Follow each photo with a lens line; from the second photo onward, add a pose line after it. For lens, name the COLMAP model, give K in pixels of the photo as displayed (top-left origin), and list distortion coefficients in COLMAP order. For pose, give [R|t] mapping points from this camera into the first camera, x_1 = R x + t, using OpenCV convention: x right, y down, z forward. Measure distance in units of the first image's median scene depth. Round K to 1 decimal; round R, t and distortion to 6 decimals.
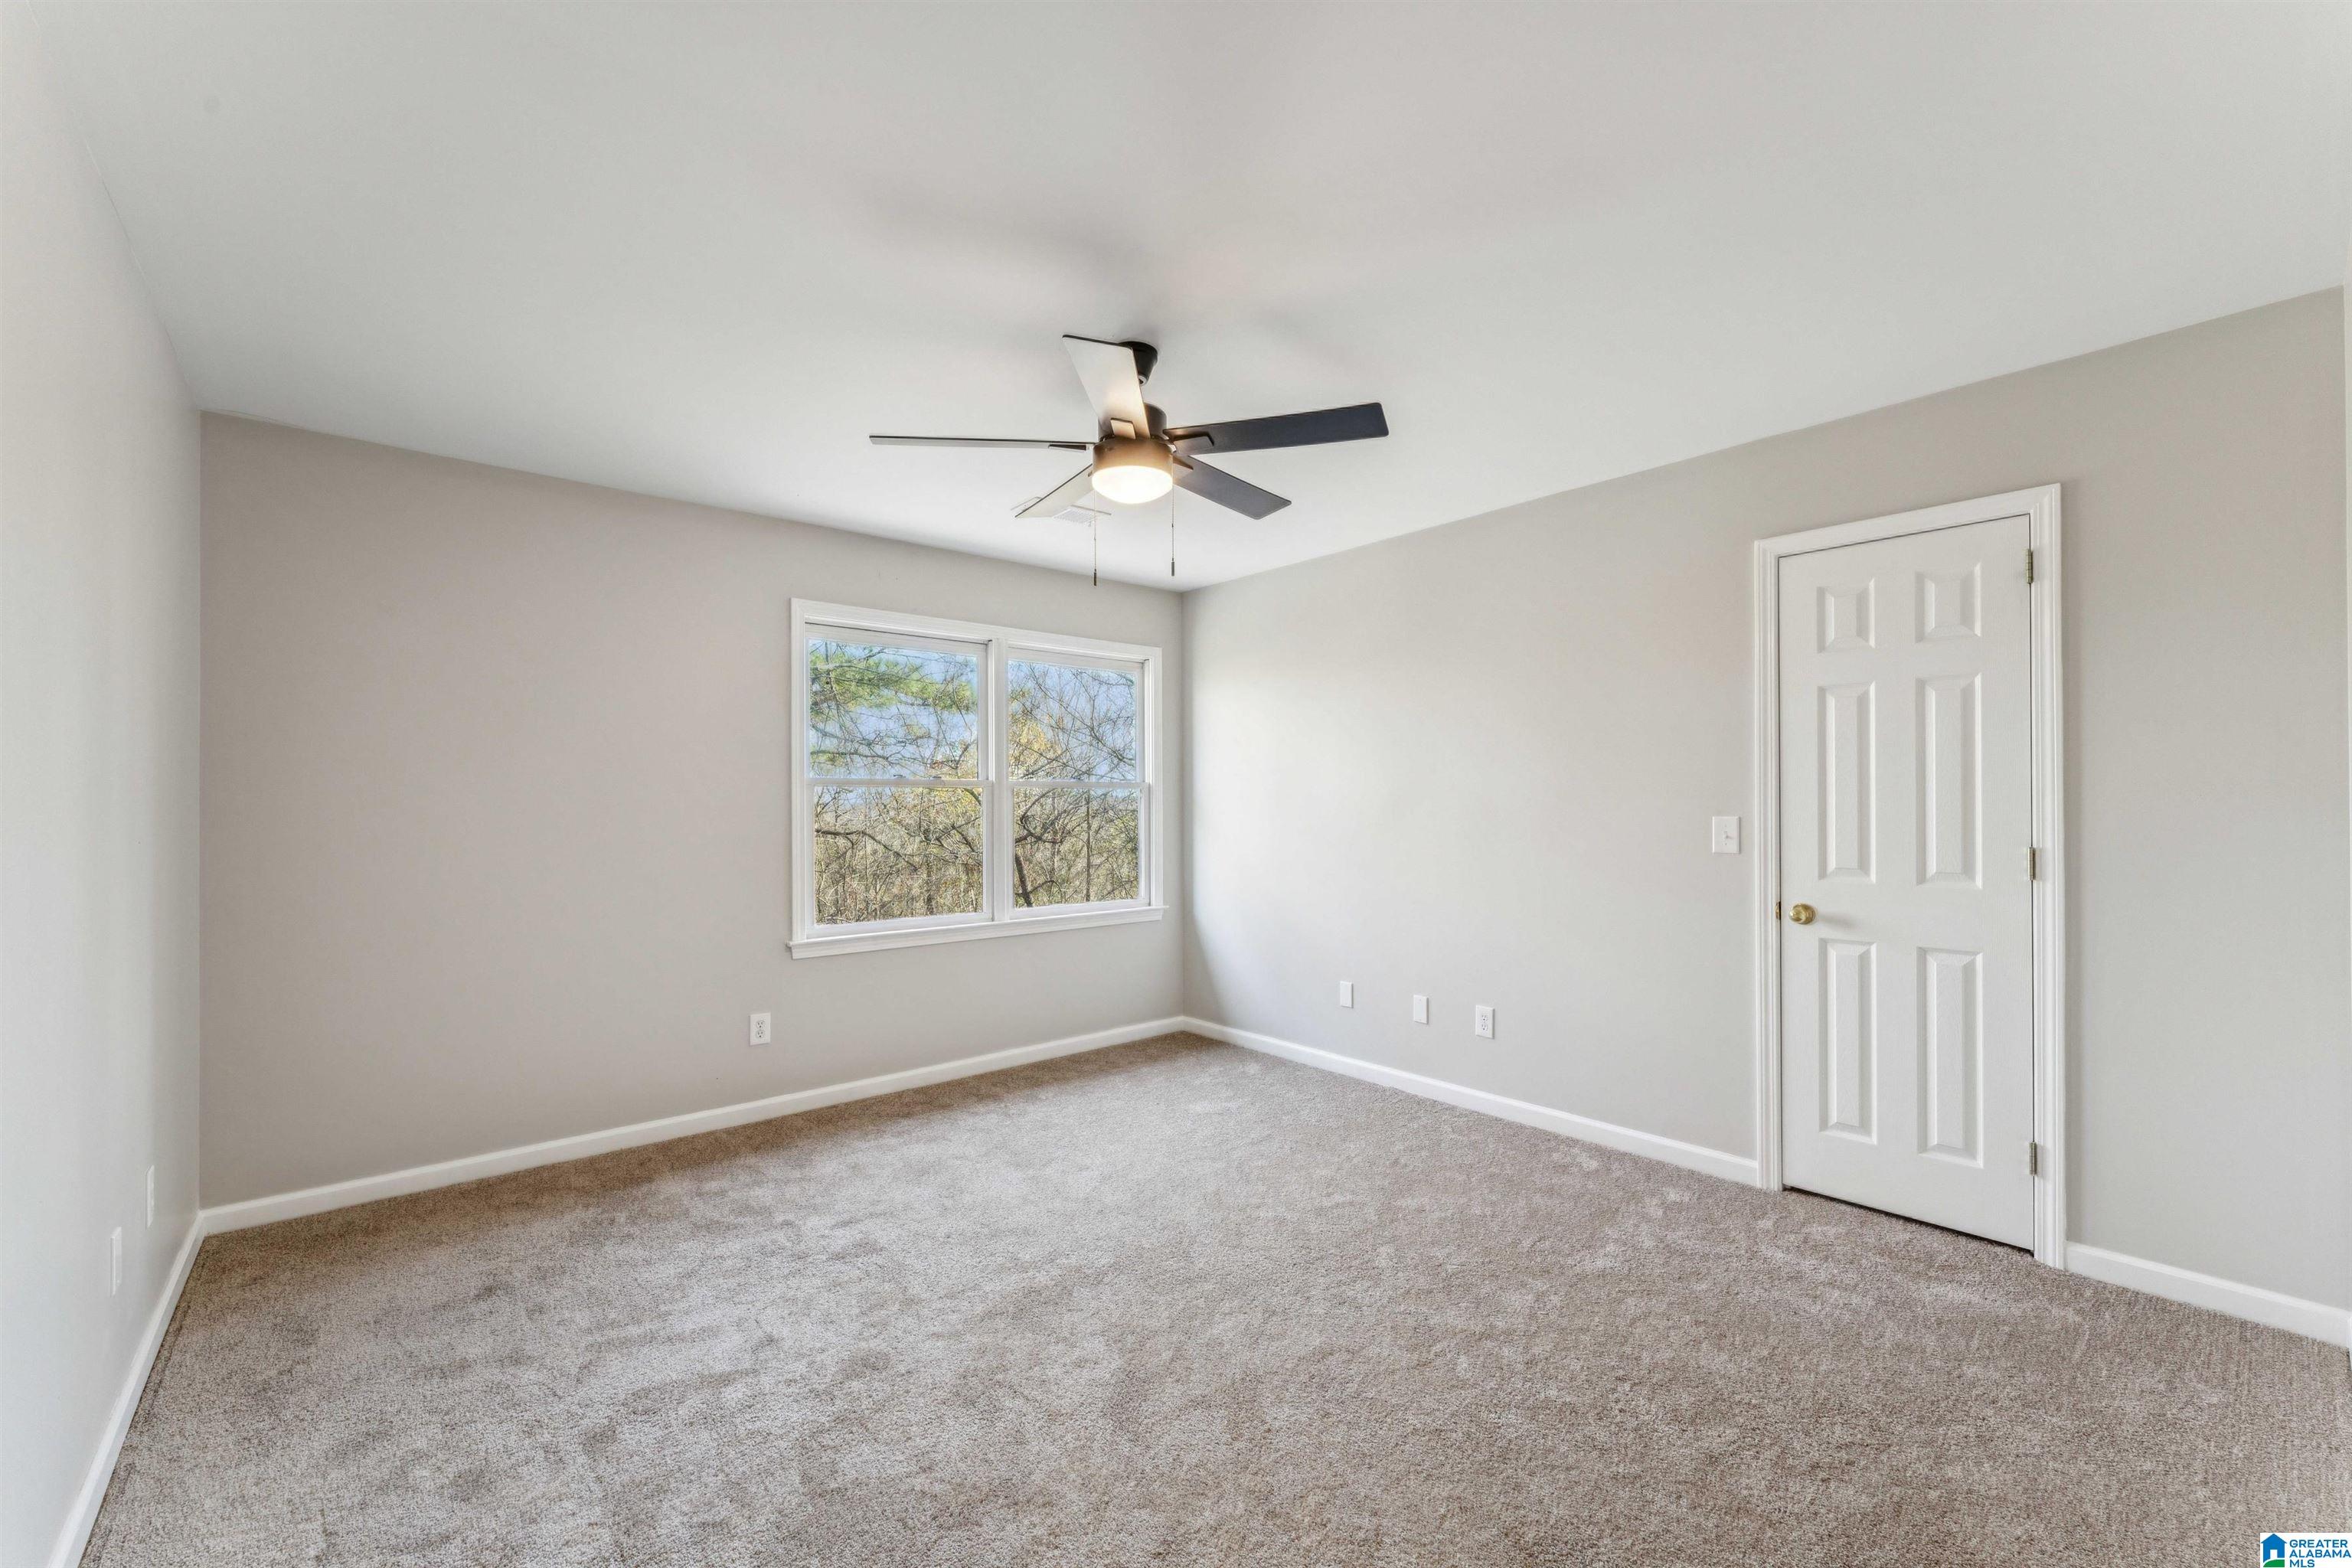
lens RADIAL K [[950.2, 0, 1184.3], [0, 950.2, 783.9], [0, 0, 1]] dist [-0.005911, -0.000231]
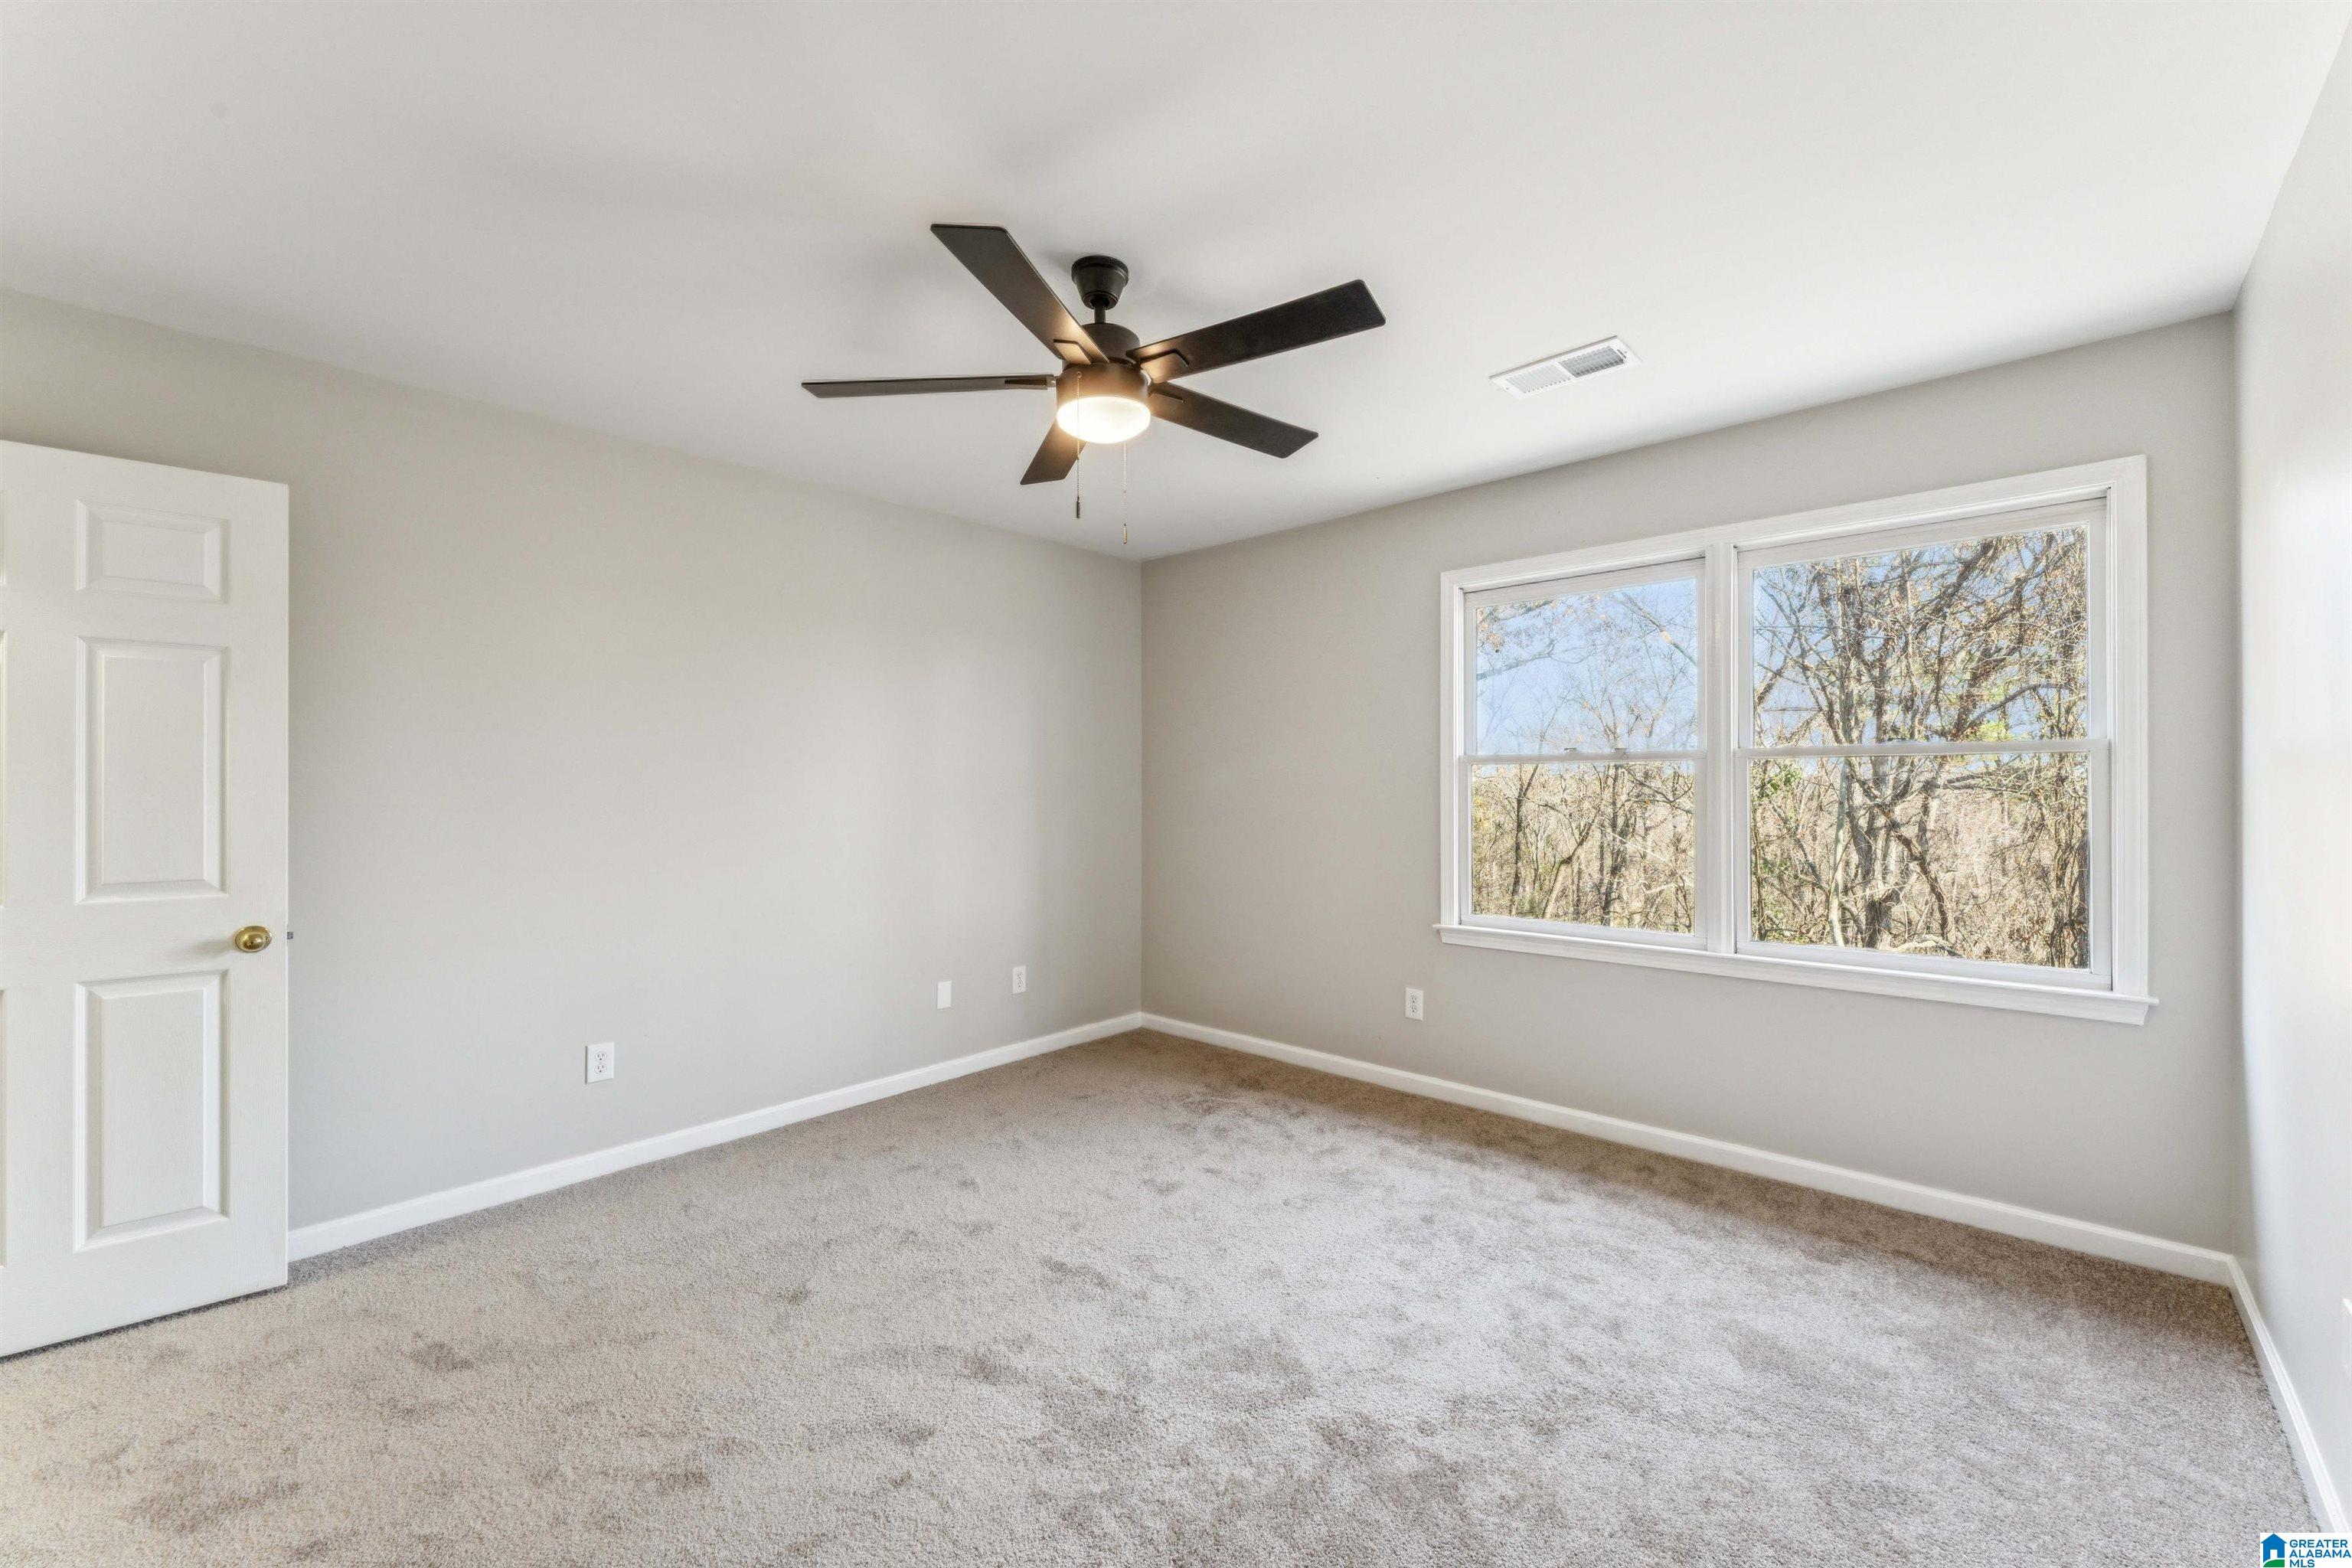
lens RADIAL K [[970.2, 0, 1176.0], [0, 970.2, 784.0], [0, 0, 1]] dist [0.014150, -0.000108]
pose [[0.104229, 0.015360, -0.994435, 0.539395], [0.035114, 0.999200, 0.019114, -0.008713], [0.993933, -0.036911, 0.103606, 0.609152]]
